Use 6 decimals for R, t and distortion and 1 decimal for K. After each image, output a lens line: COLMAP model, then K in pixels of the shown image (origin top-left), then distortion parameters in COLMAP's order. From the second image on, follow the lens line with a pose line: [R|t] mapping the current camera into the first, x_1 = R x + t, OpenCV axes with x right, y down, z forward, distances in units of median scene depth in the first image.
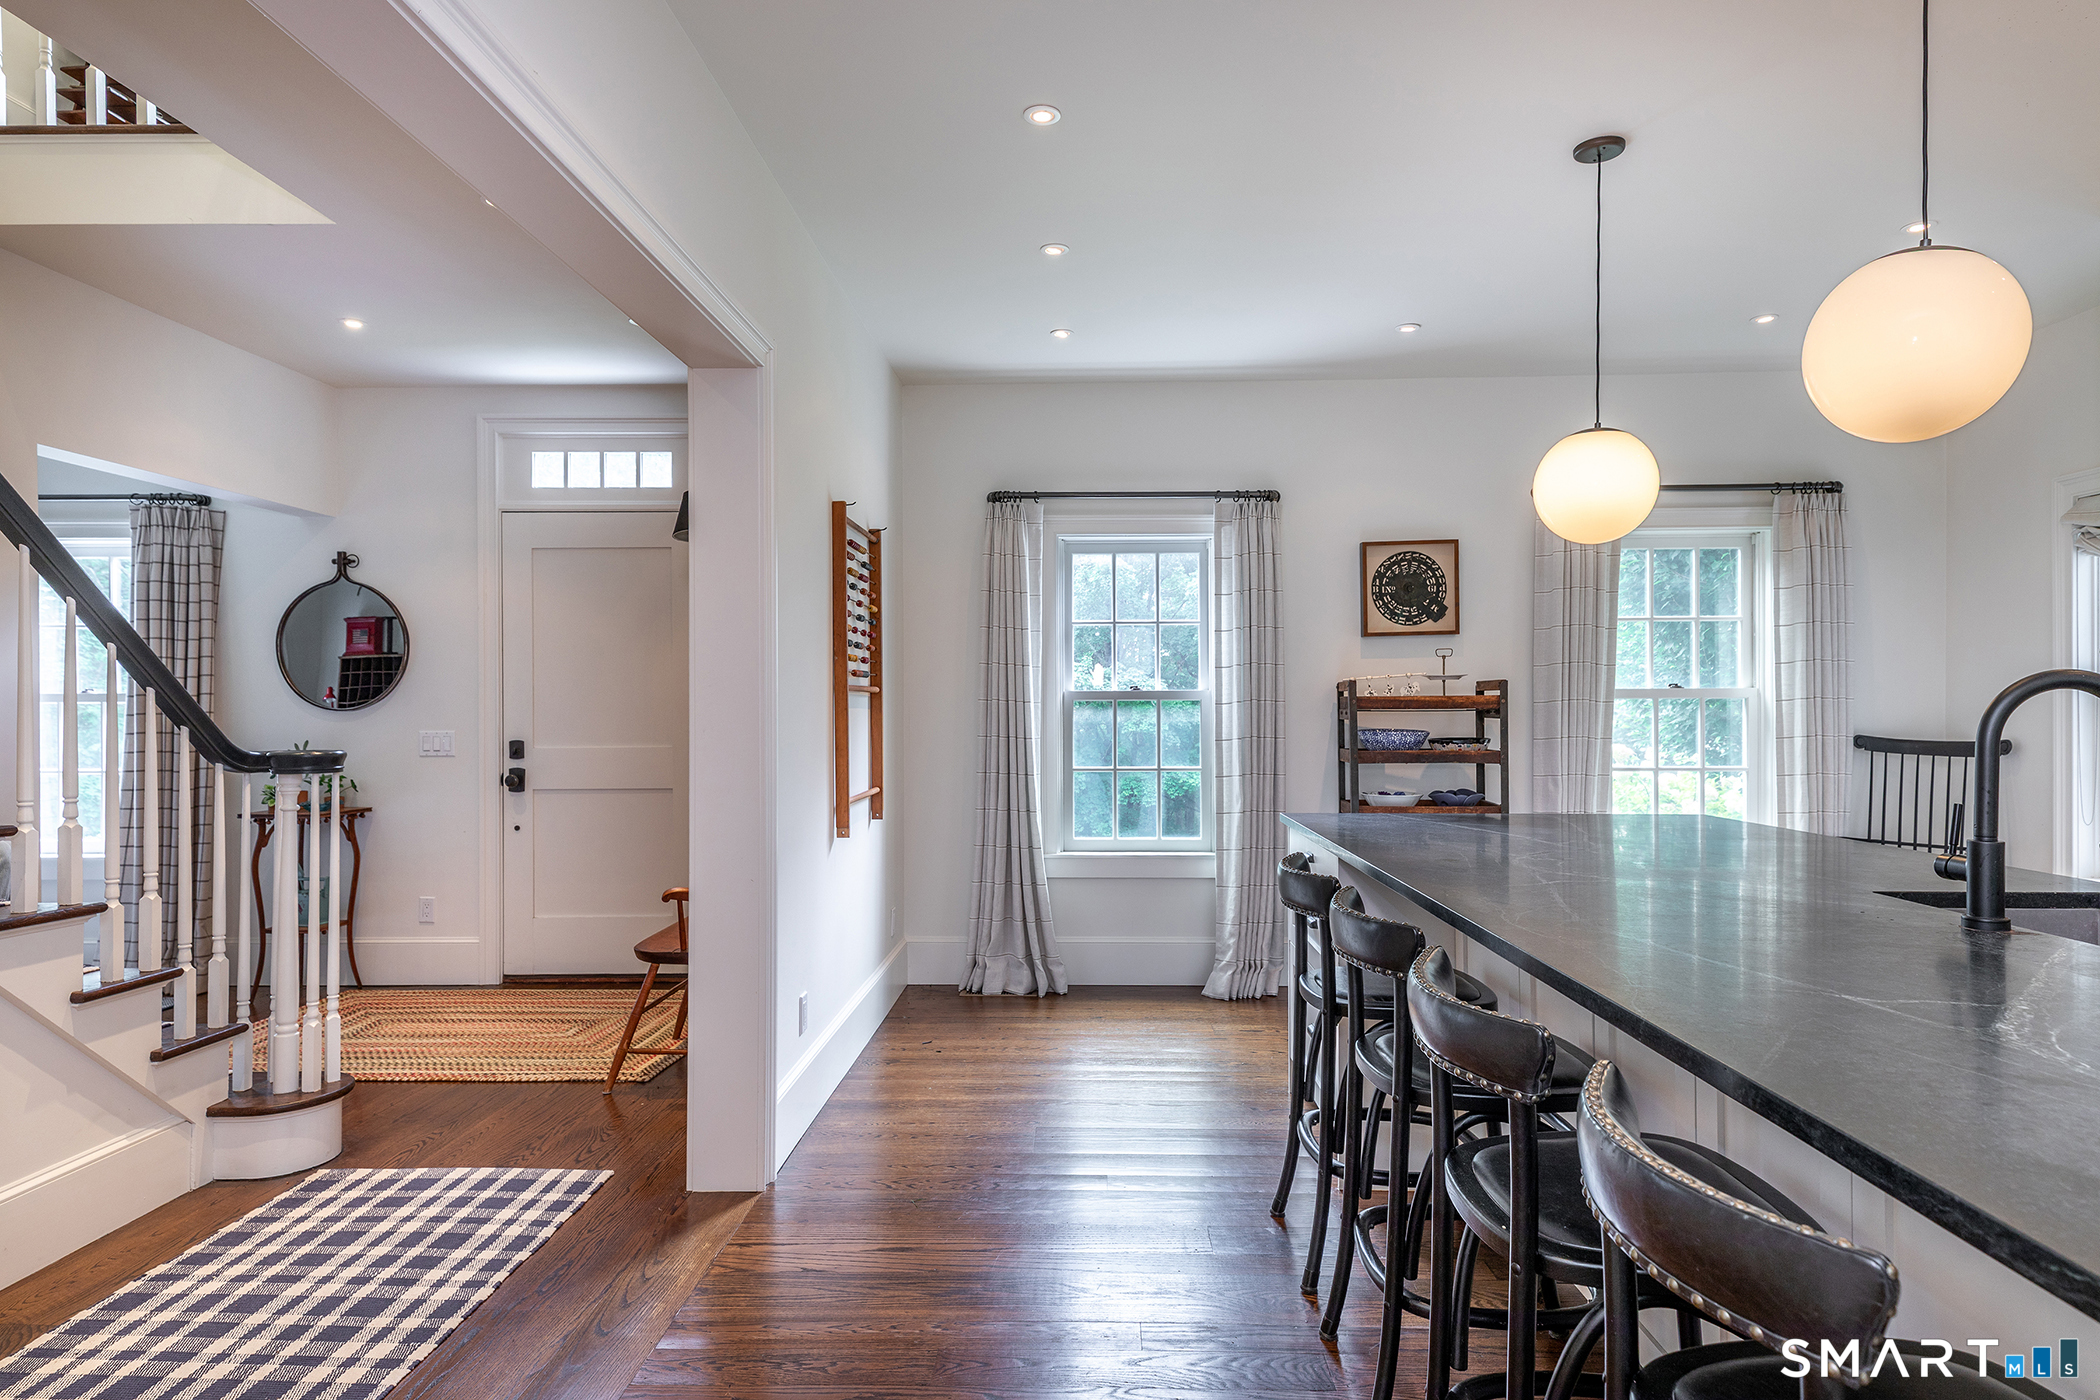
lens RADIAL K [[1221.1, 0, 1051.3], [0, 1221.1, 715.4], [0, 0, 1]] dist [0.025705, -0.000851]
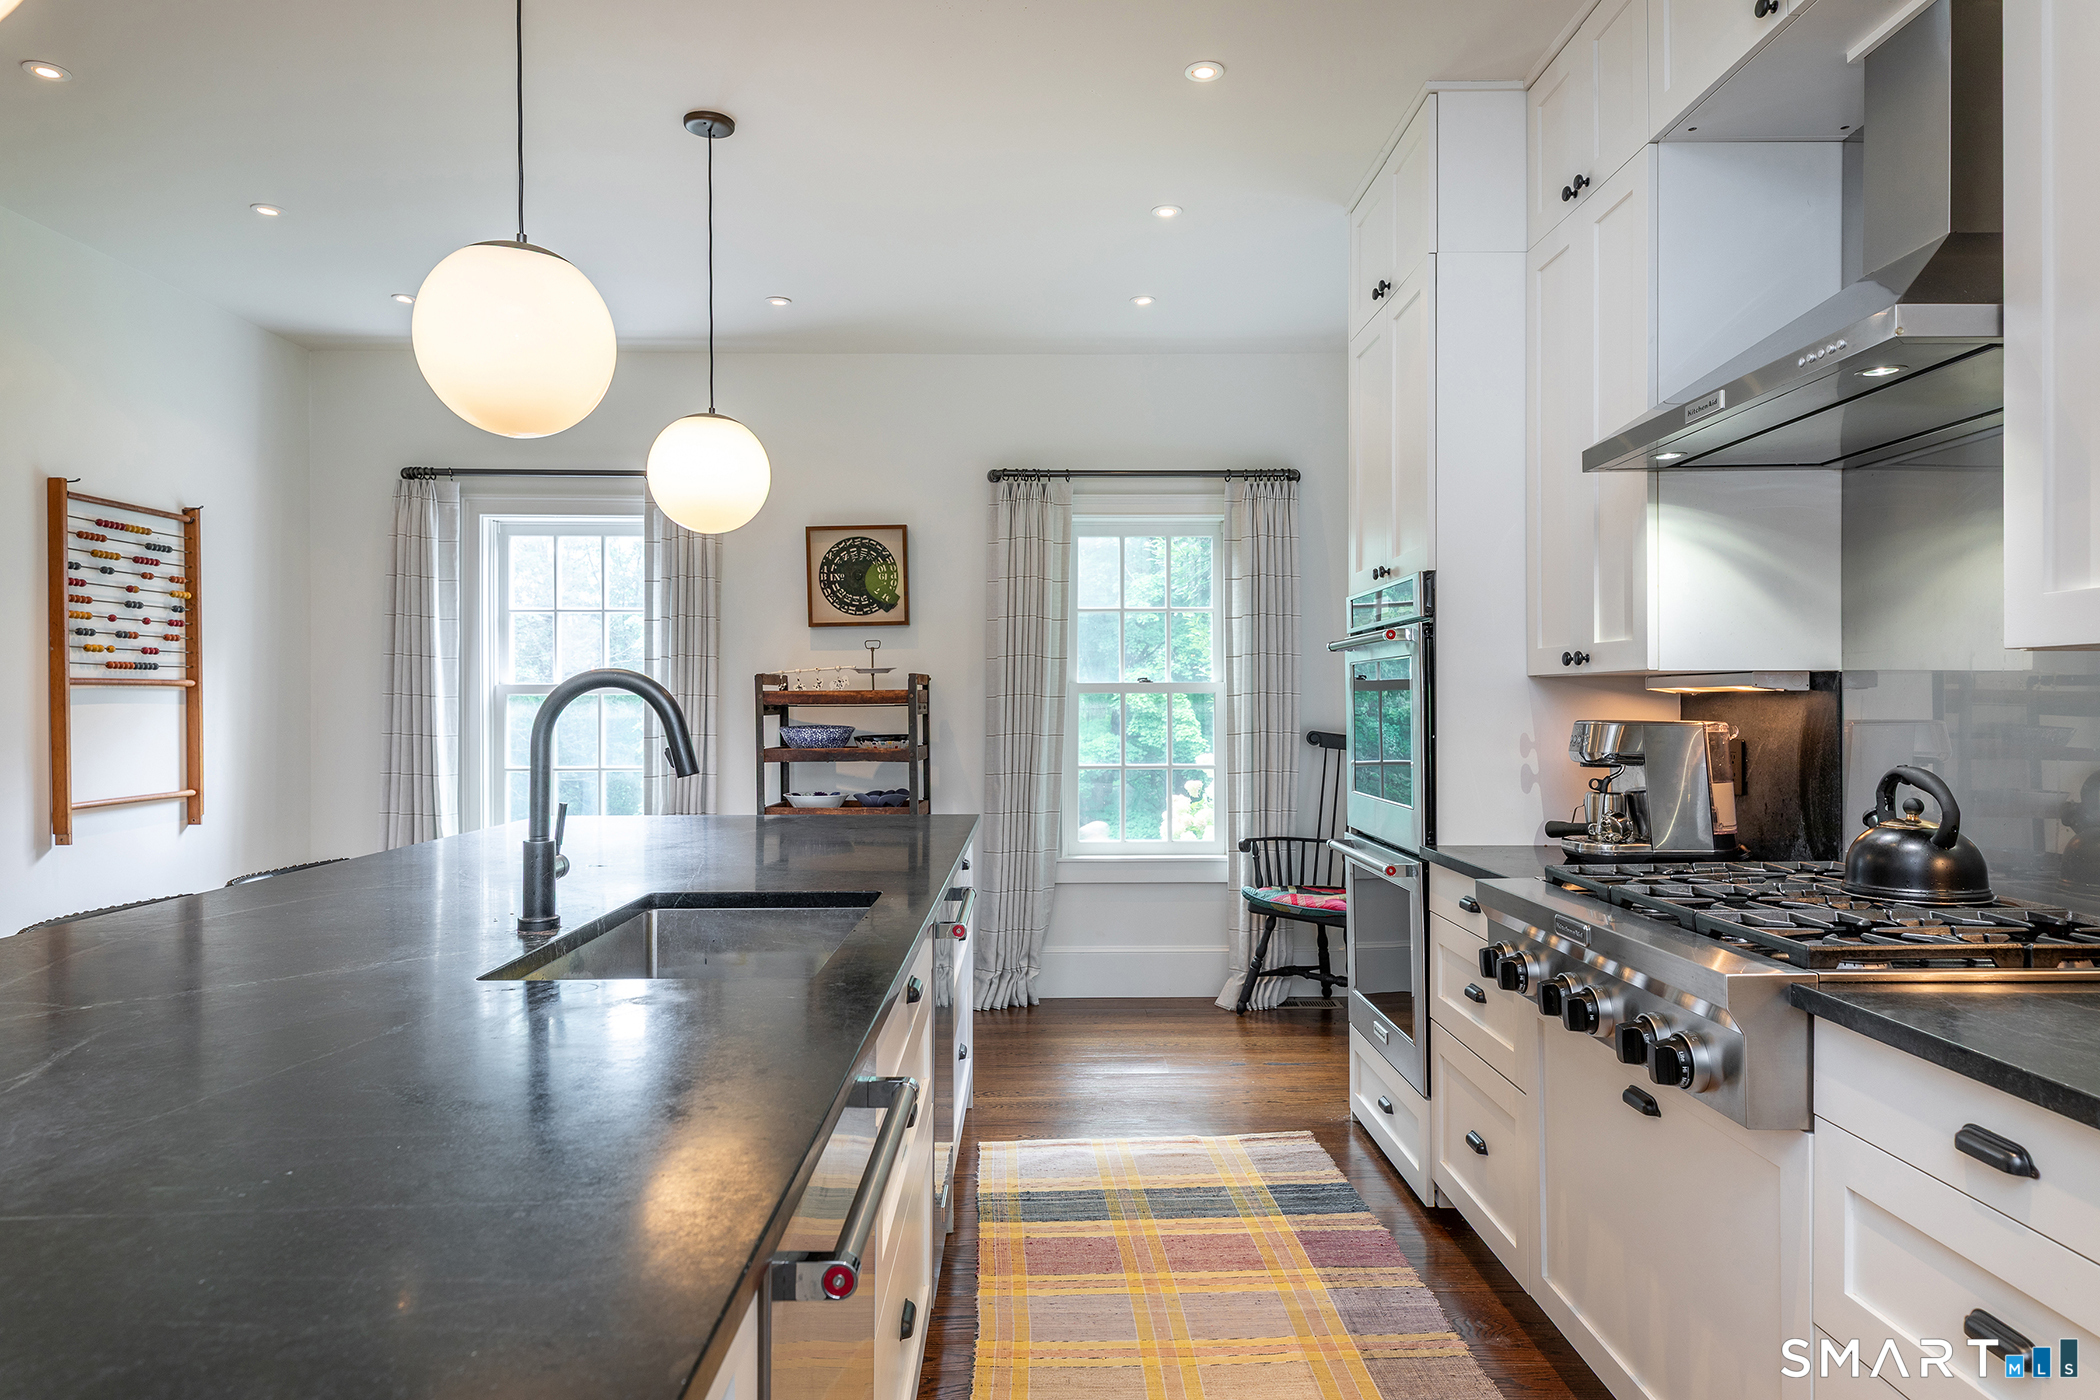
lens RADIAL K [[1334.6, 0, 1051.3], [0, 1334.6, 692.6], [0, 0, 1]] dist [0.036795, -0.008918]
pose [[0.998936, 0.001263, 0.046091, 0.404536], [-0.000689, 0.999922, -0.012474, -0.001327], [-0.046104, 0.012429, 0.998859, -0.034599]]
